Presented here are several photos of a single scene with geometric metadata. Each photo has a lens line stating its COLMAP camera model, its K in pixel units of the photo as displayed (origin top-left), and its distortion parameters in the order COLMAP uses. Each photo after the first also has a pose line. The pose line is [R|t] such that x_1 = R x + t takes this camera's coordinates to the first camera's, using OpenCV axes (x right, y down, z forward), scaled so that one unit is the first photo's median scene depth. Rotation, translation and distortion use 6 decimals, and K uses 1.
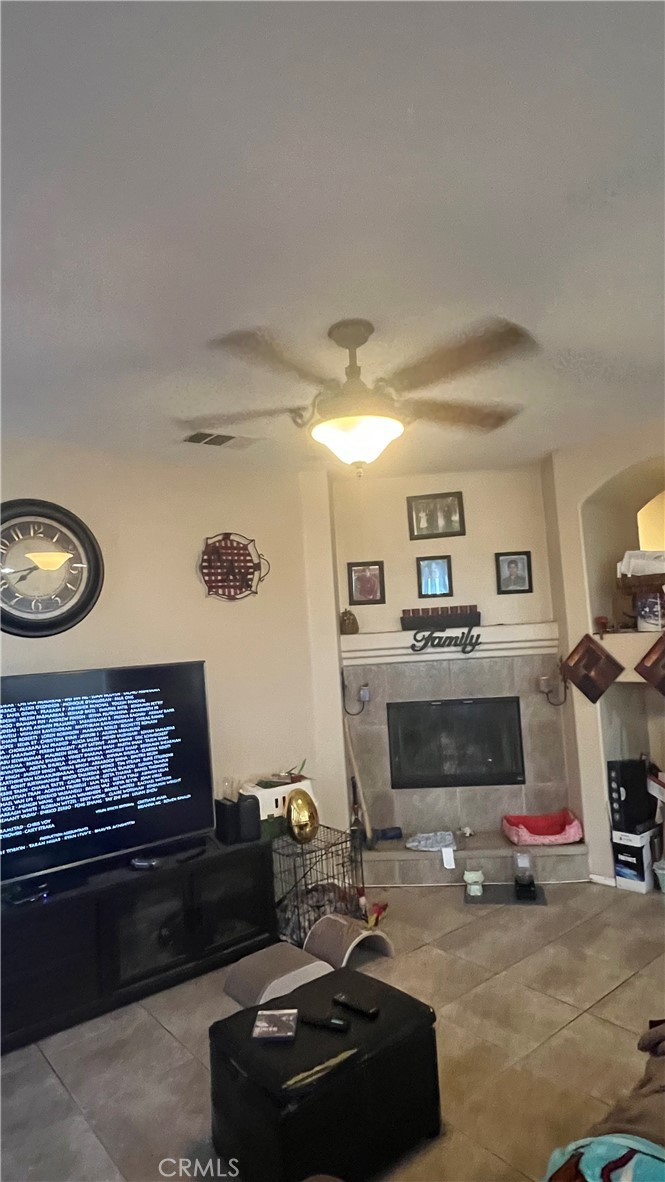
lens RADIAL K [[669.4, 0, 327.0], [0, 669.4, 594.4], [0, 0, 1]] dist [-0.000023, -0.001421]
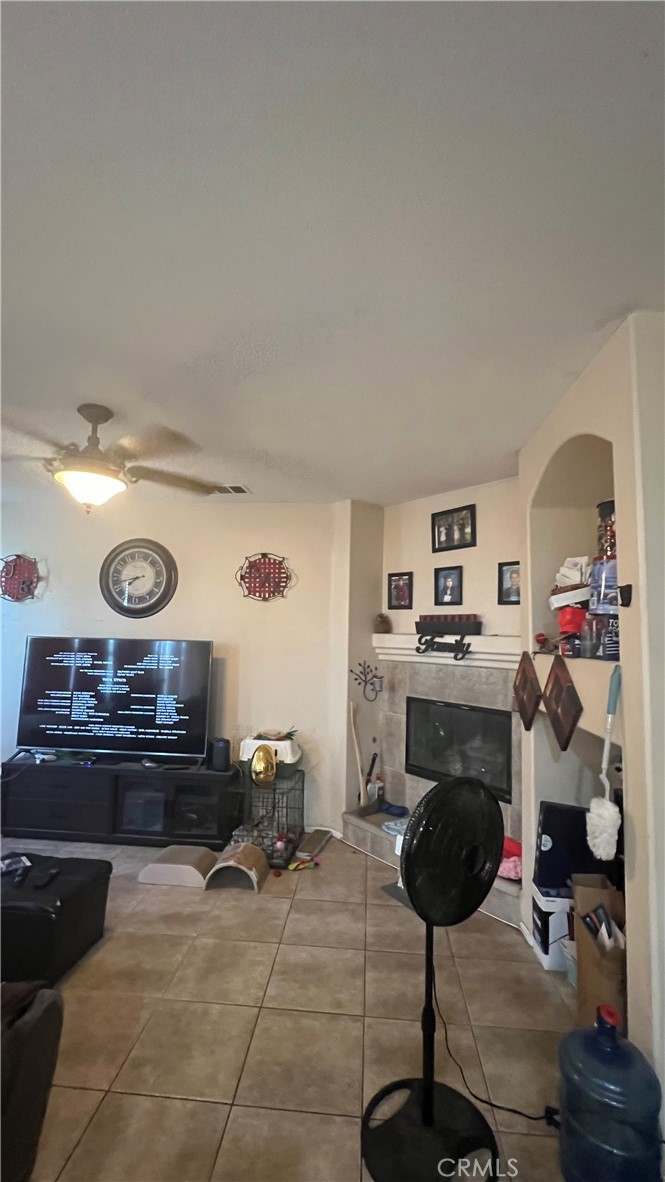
lens RADIAL K [[494.1, 0, 332.5], [0, 494.1, 591.0], [0, 0, 1]] dist [-0.000023, -0.000010]
pose [[0.725485, 0.018281, -0.687996, 0.589275], [-0.026427, 0.999650, -0.001305, -0.012960], [0.687731, 0.019128, 0.725714, 0.306672]]
